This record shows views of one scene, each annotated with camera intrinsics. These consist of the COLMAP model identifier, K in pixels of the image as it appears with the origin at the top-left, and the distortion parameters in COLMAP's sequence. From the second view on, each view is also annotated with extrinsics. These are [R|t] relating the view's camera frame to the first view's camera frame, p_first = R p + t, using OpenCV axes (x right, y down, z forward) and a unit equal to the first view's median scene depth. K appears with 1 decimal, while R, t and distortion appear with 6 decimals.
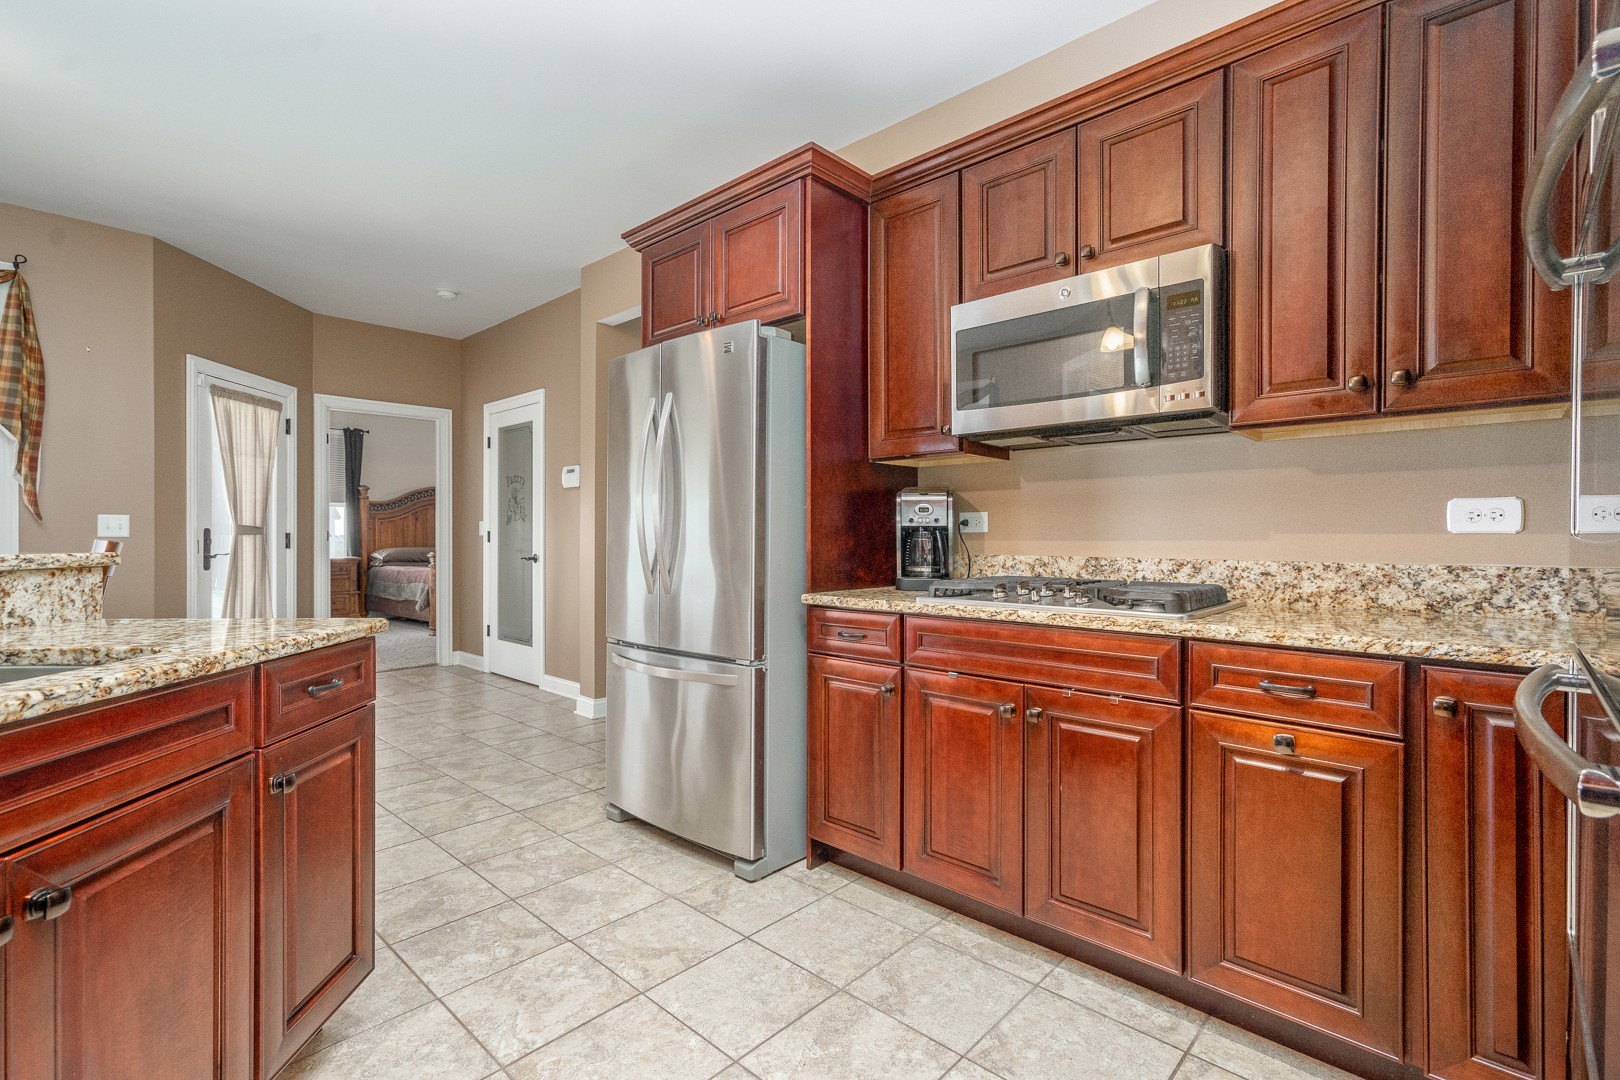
lens RADIAL K [[734.1, 0, 812.0], [0, 734.1, 536.5], [0, 0, 1]] dist [-0.003547, 0.005082]
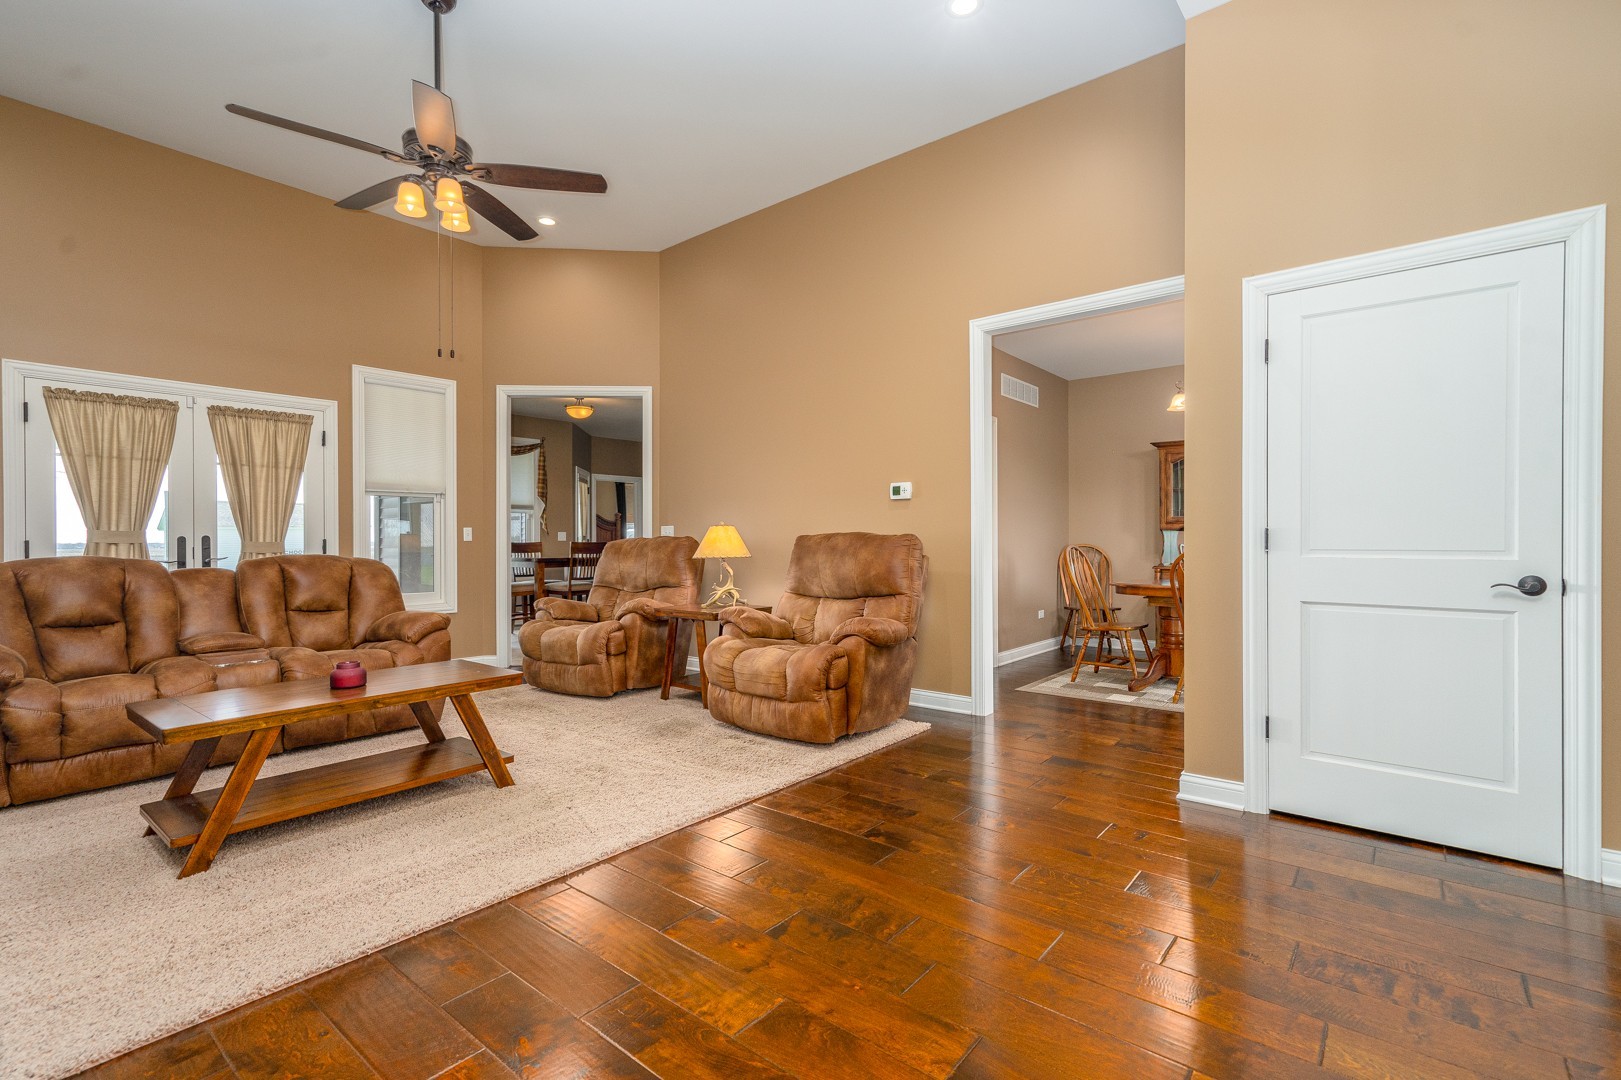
lens RADIAL K [[734.5, 0, 812.5], [0, 734.5, 536.5], [0, 0, 1]] dist [-0.003547, 0.005082]
pose [[0.997235, 0.000929, 0.074306, -0.249487], [-0.000491, 0.999982, -0.005913, -0.001231], [-0.074310, 0.005860, 0.997218, -1.419404]]
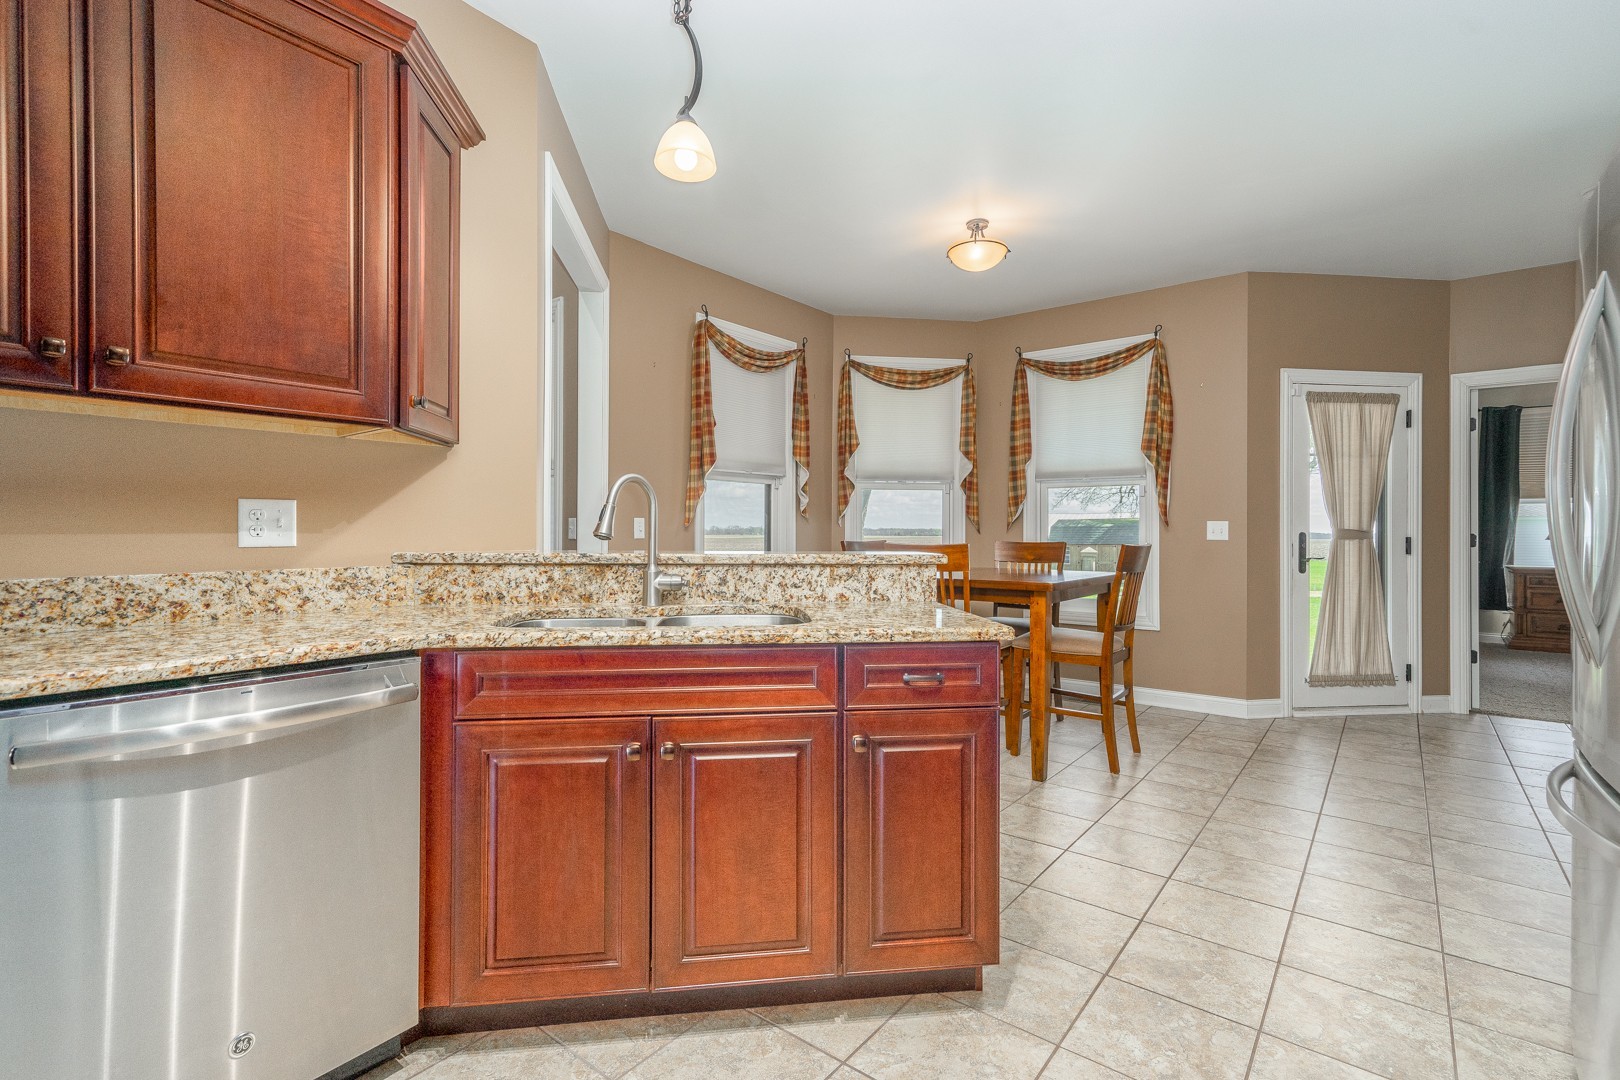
lens RADIAL K [[734.1, 0, 812.0], [0, 734.1, 536.5], [0, 0, 1]] dist [-0.003547, 0.005082]
pose [[0.083980, 0.005995, -0.996449, 0.145929], [-0.006689, 0.999963, 0.005453, -0.006633], [0.996445, 0.006208, 0.084017, 0.230289]]
